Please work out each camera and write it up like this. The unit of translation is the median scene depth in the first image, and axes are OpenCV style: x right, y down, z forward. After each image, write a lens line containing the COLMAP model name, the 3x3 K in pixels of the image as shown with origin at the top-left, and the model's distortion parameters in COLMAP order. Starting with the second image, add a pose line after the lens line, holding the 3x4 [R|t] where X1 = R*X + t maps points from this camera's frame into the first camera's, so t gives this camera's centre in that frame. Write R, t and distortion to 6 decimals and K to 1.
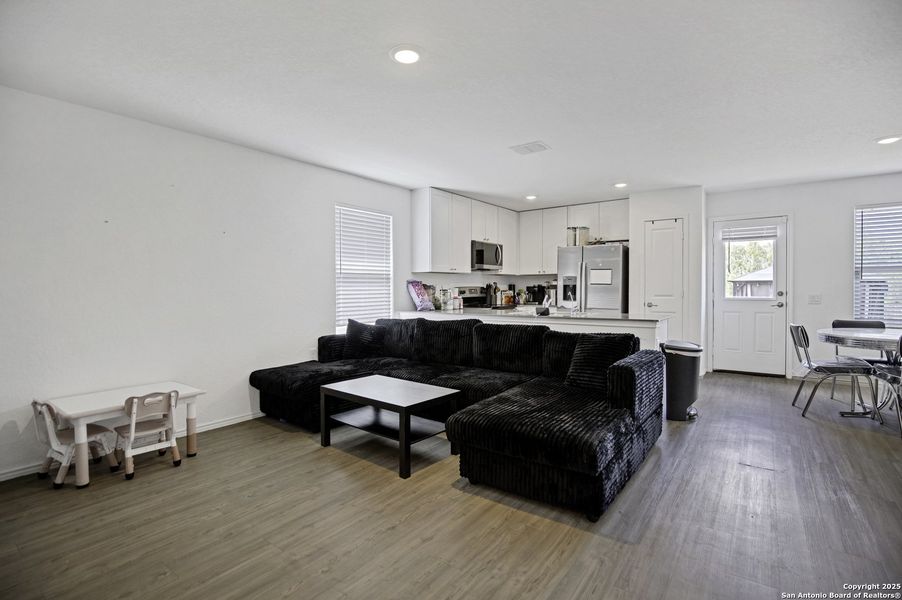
lens RADIAL K [[422.4, 0, 453.8], [0, 422.4, 296.2], [0, 0, 1]] dist [-0.002378, 0.000014]
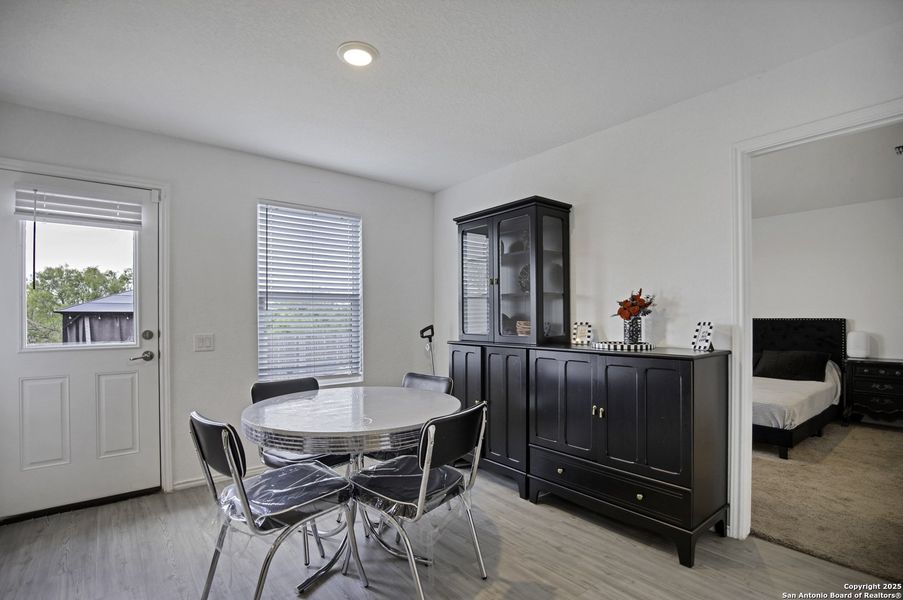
lens RADIAL K [[427.4, 0, 454.0], [0, 427.4, 316.0], [0, 0, 1]] dist [-0.011851, 0.000139]
pose [[0.245716, 0.009243, 0.969298, 0.309644], [0.020672, 0.999677, -0.014773, -0.012303], [-0.969121, 0.023667, 0.245446, 0.436967]]
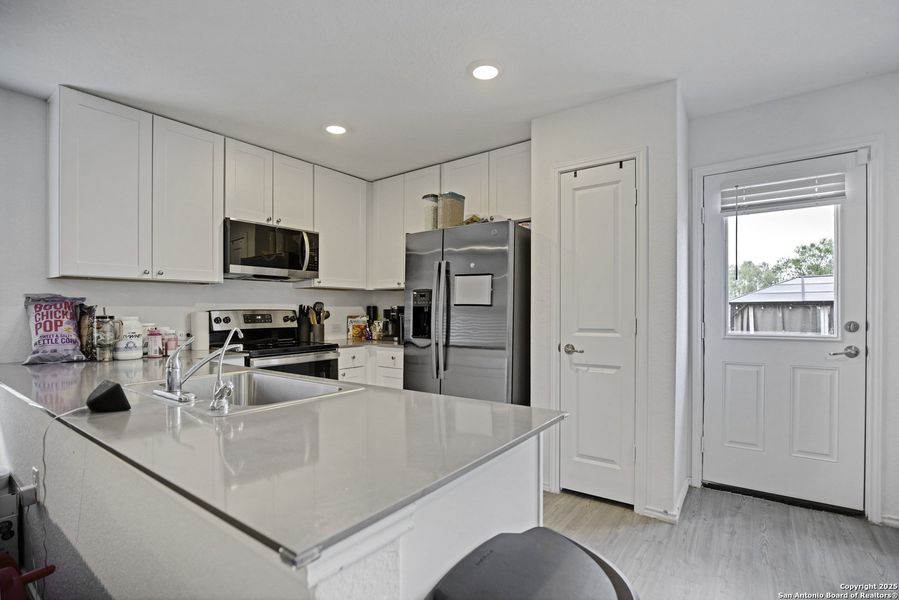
lens RADIAL K [[425.5, 0, 452.0], [0, 425.5, 315.9], [0, 0, 1]] dist [-0.011851, 0.000139]
pose [[0.999939, 0.001356, 0.010935, 0.308443], [-0.001288, 0.999979, -0.006306, -0.012366], [-0.010943, 0.006291, 0.999920, 0.496168]]
